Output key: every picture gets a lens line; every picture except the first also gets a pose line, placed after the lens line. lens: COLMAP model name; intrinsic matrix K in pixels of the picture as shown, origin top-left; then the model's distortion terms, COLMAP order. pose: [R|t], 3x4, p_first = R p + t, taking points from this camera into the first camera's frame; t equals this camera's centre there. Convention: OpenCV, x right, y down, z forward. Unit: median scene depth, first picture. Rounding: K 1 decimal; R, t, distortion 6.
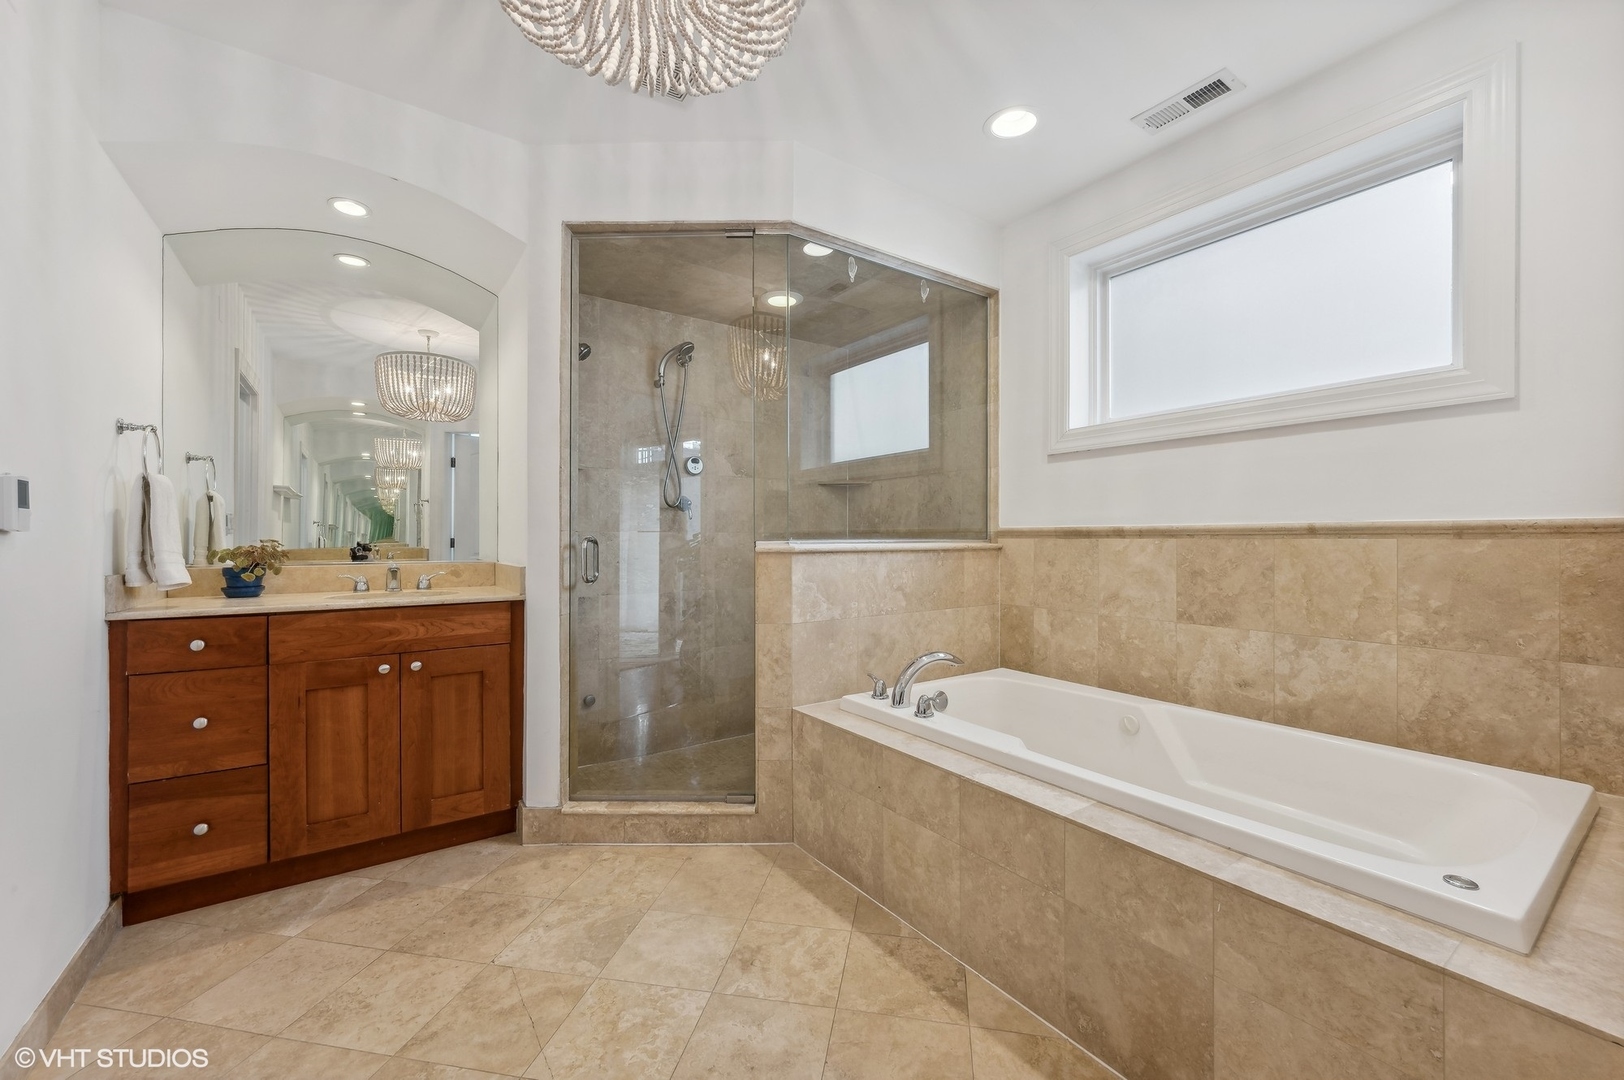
lens RADIAL K [[645.6, 0, 811.5], [0, 645.6, 528.3], [0, 0, 1]] dist [0.003261, 0.000333]
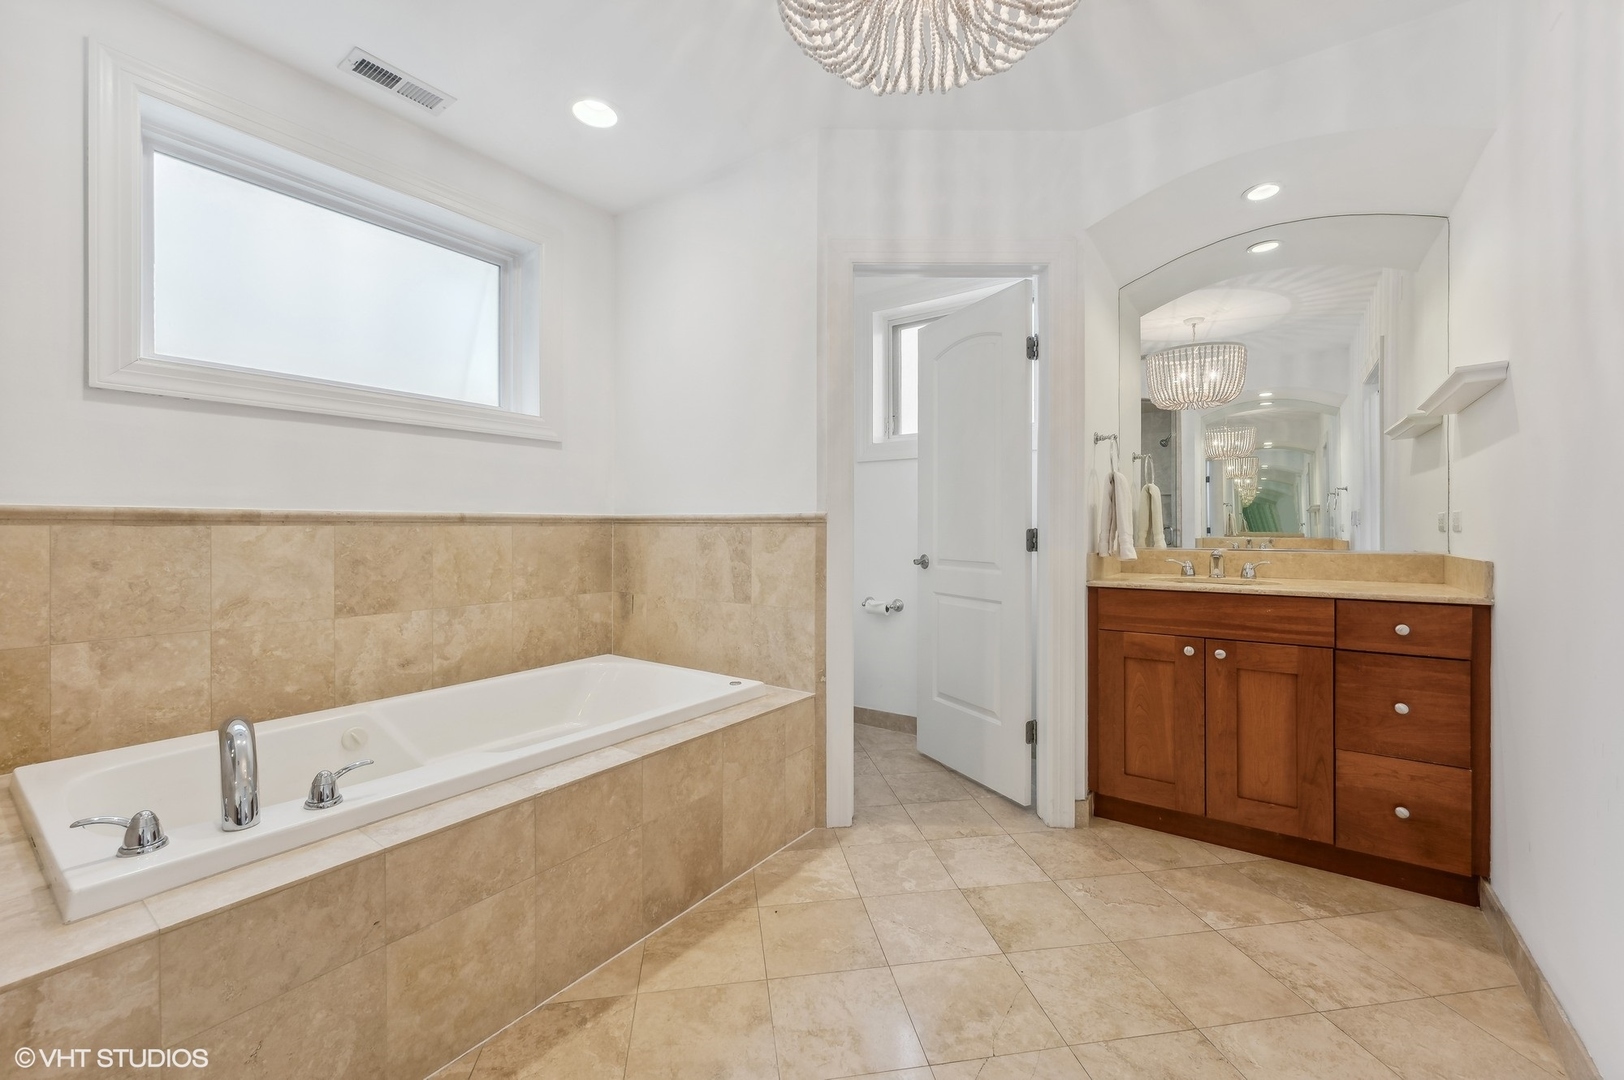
lens RADIAL K [[645.6, 0, 811.5], [0, 645.6, 528.3], [0, 0, 1]] dist [0.003261, 0.000333]
pose [[-0.327668, 0.001941, 0.944791, -0.587259], [-0.010828, 0.999924, -0.005810, 0.020371], [-0.944731, -0.012134, -0.327622, 0.771891]]
